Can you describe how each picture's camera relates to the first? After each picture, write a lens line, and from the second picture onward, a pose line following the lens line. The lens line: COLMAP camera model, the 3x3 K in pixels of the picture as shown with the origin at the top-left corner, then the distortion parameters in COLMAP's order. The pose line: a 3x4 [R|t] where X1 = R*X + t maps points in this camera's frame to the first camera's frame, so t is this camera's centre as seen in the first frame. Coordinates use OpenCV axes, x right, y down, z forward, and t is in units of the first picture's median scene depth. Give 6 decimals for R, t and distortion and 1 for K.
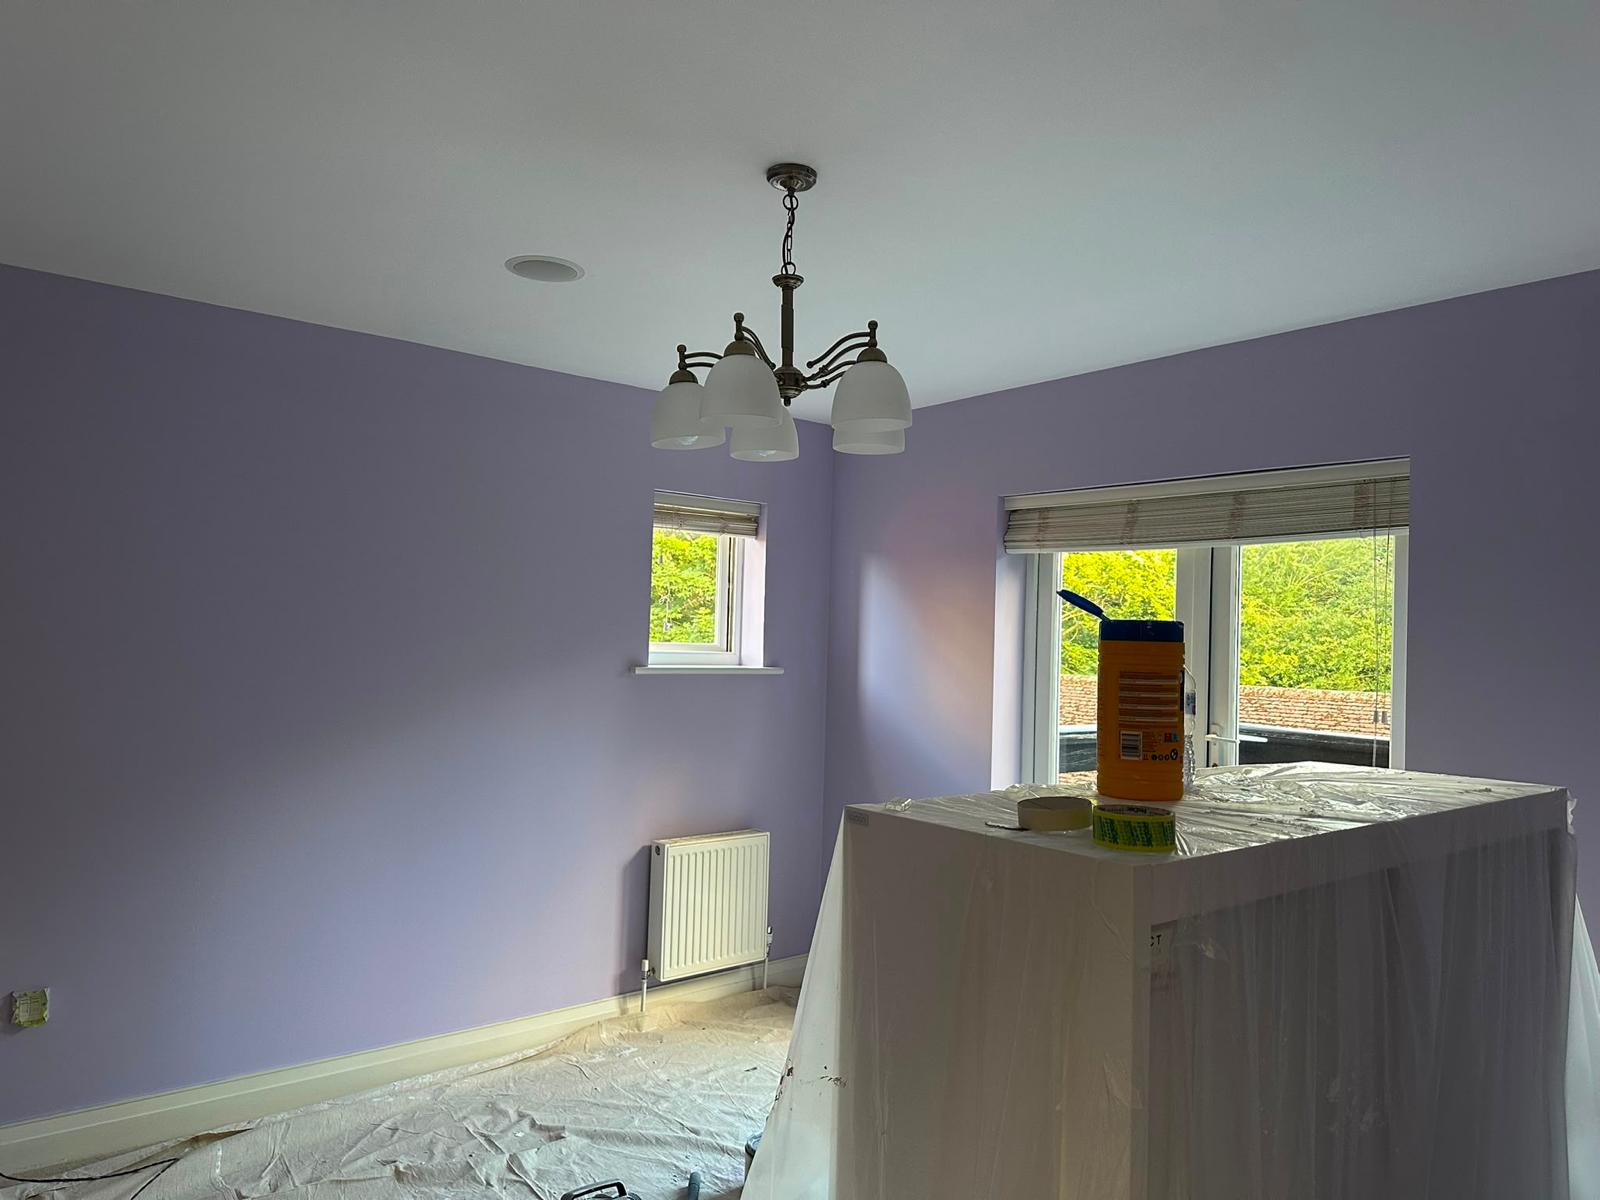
lens RADIAL K [[1178.6, 0, 800.0], [0, 1178.6, 600.0], [0, 0, 1]] dist [0.090529, -0.000889]
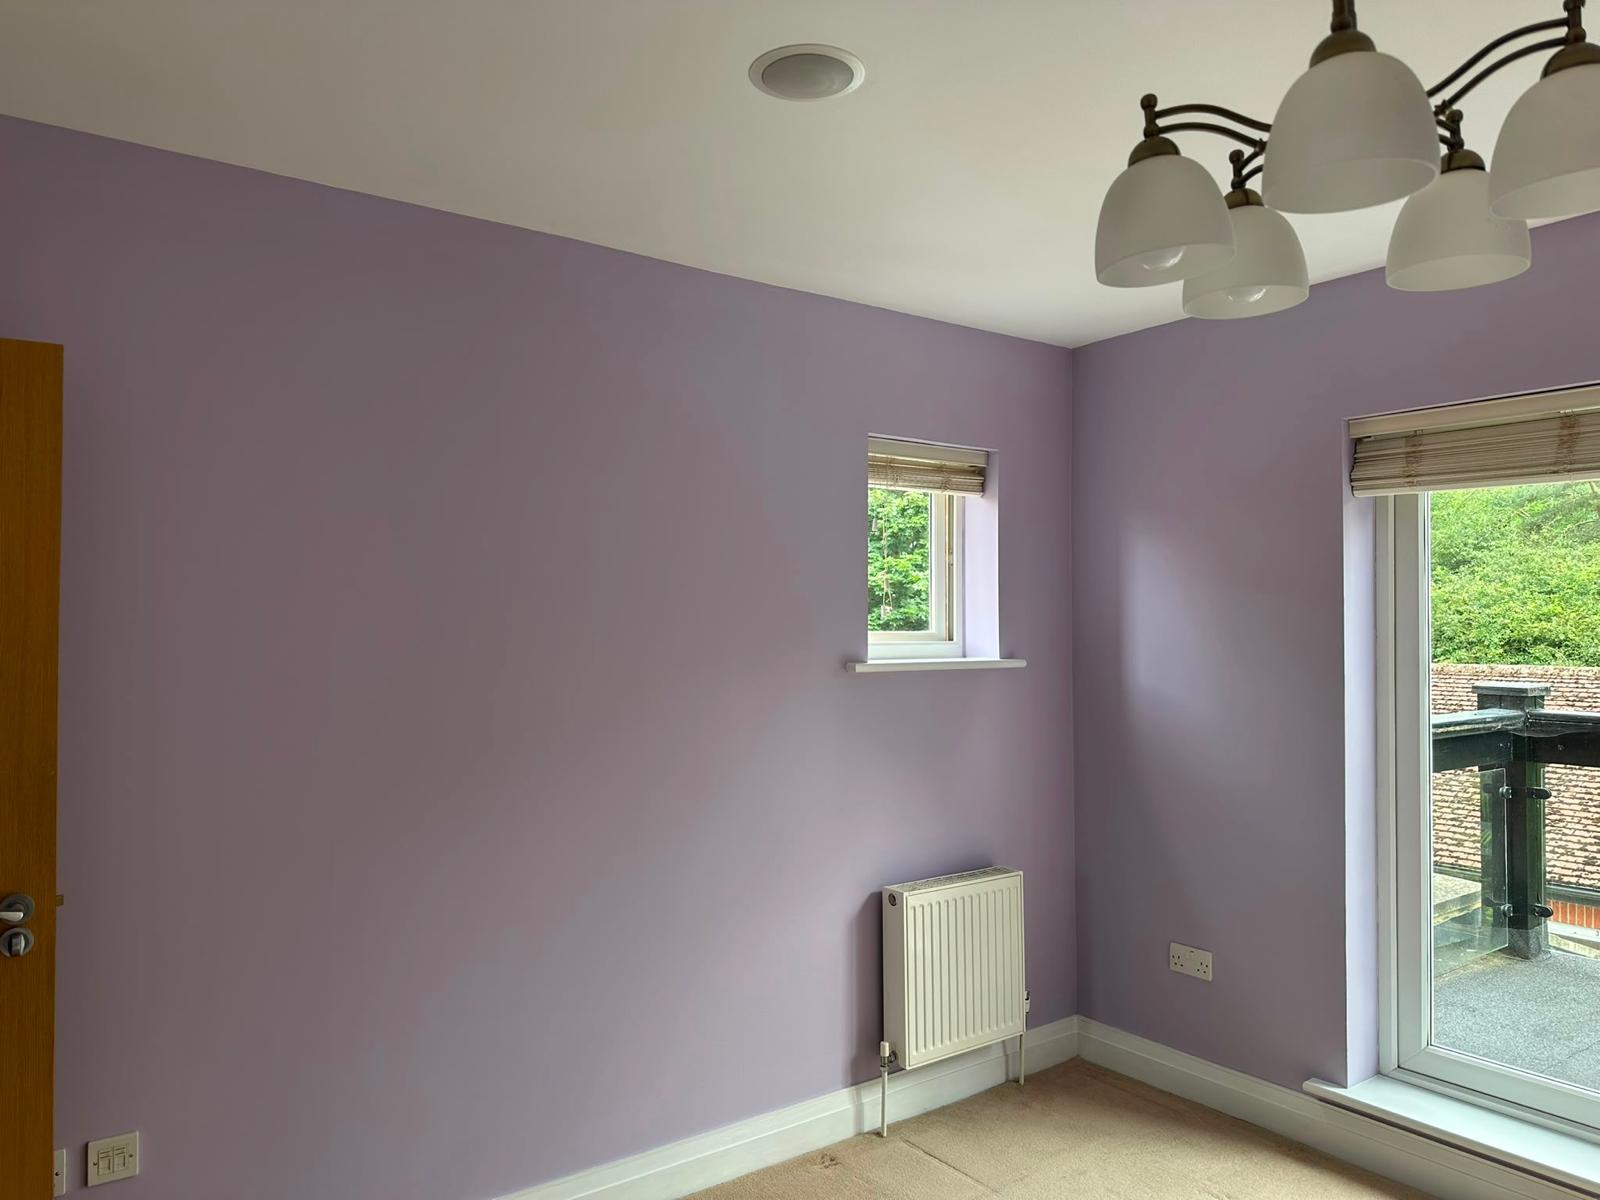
lens RADIAL K [[1205.3, 0, 800.0], [0, 1205.3, 600.0], [0, 0, 1]] dist [0.076040, -0.114013]
pose [[0.997312, -0.032658, -0.065592, -0.119681], [0.033245, 0.999416, 0.007879, 0.007680], [0.065297, -0.010038, 0.997815, 0.206871]]
